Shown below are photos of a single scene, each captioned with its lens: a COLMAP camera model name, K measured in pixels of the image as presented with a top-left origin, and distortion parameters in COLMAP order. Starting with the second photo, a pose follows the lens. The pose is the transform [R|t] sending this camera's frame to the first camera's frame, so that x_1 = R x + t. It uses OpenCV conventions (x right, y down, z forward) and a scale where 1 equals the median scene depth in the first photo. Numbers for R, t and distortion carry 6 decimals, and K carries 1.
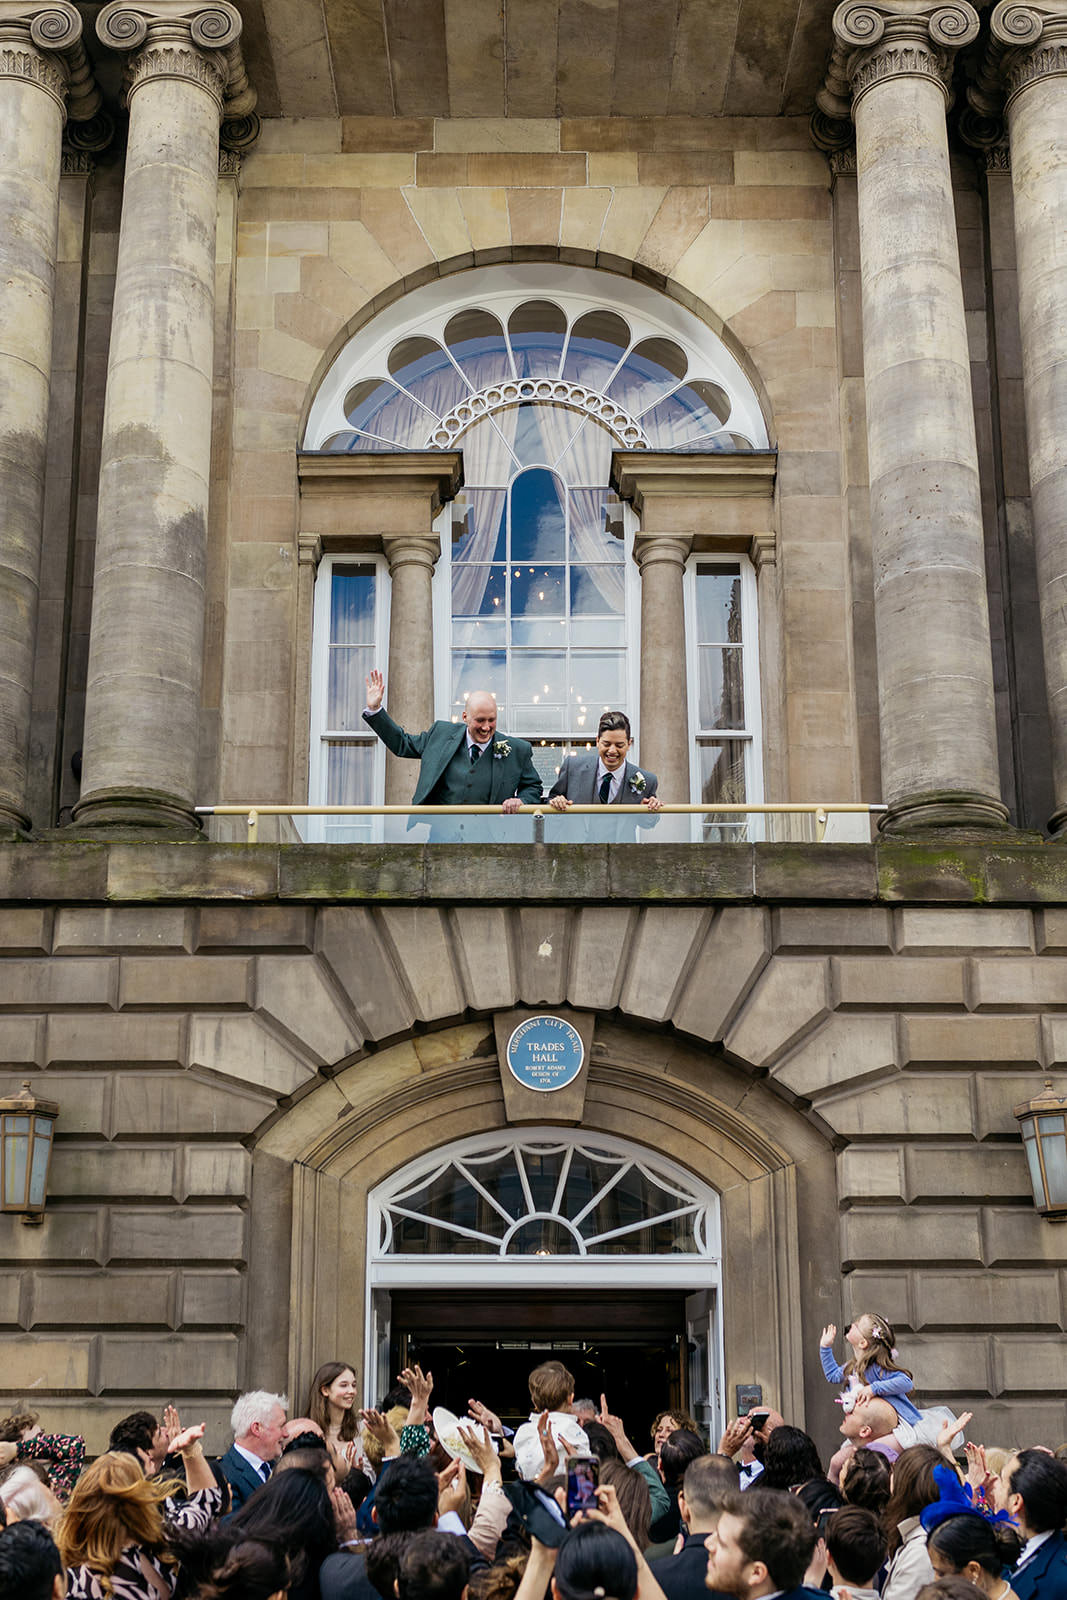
lens RADIAL K [[1598.2, 0, 488.8], [0, 1598.2, 927.3], [0, 0, 1]] dist [-0.003477, 0.002197]
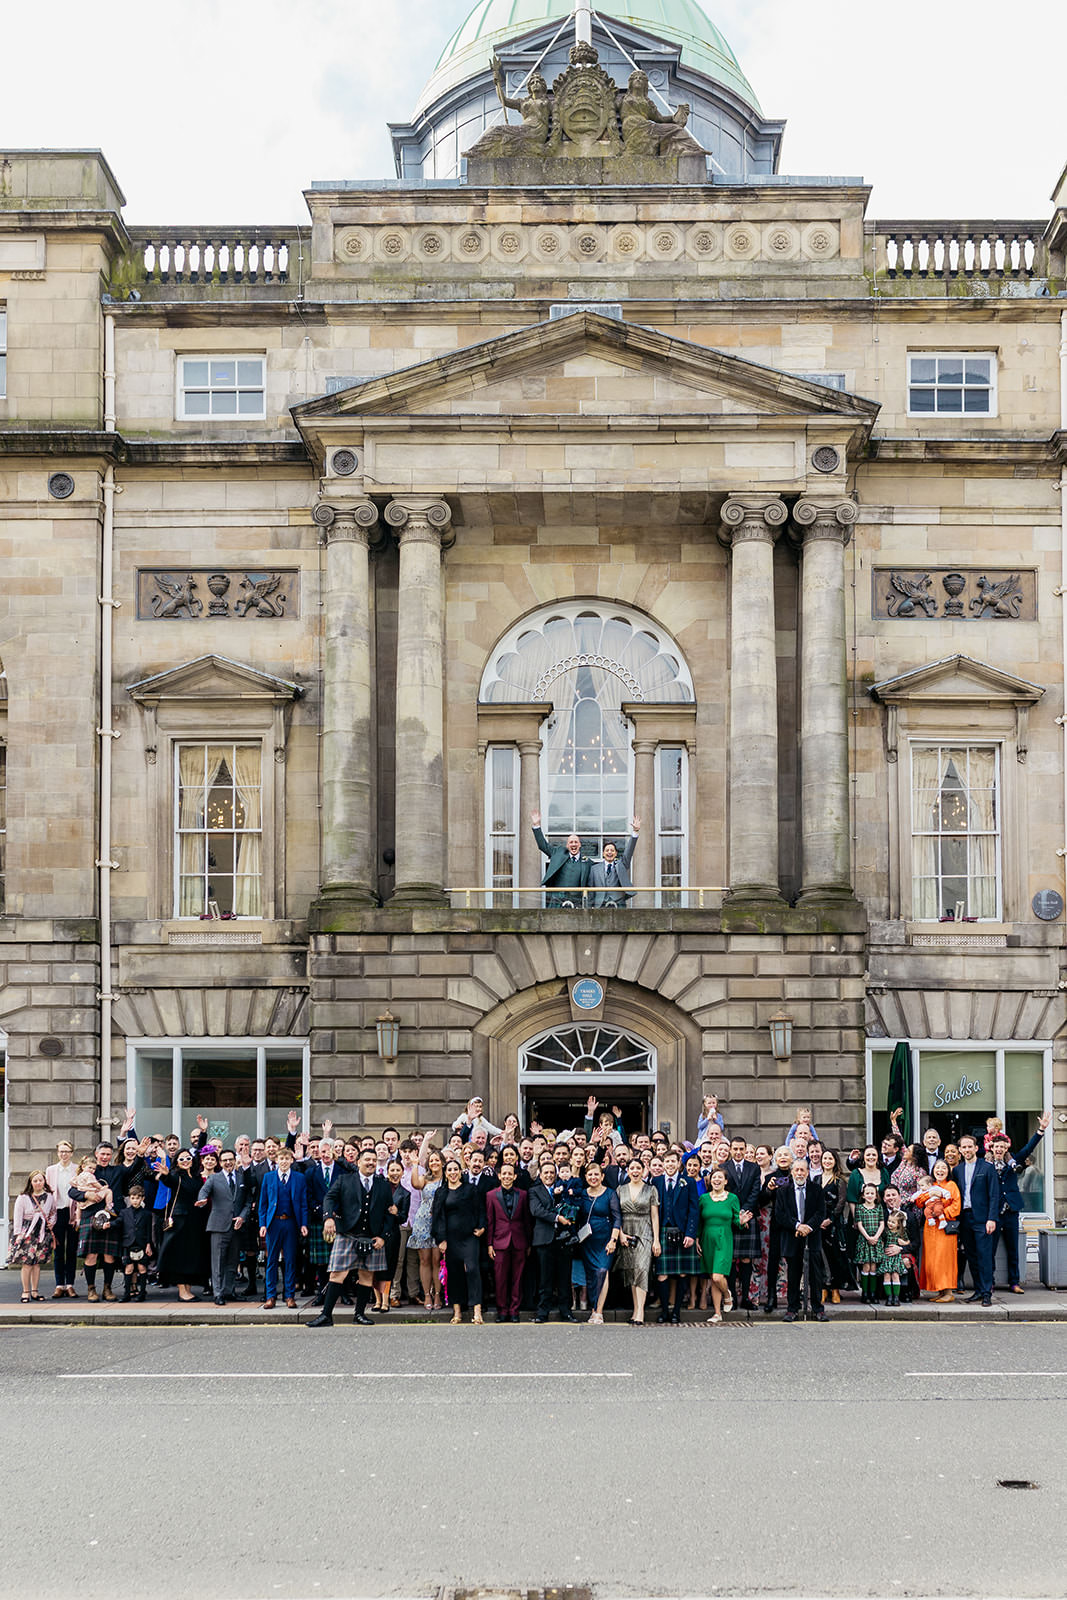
lens RADIAL K [[1602.1, 0, 533.5], [0, 1602.1, 800.0], [0, 0, 1]] dist [-0.001854, 0.000500]
pose [[0.999646, -0.004852, -0.026165, 0.017167], [0.007118, 0.996164, 0.087219, -0.440407], [0.025641, -0.087374, 0.995845, -1.474652]]
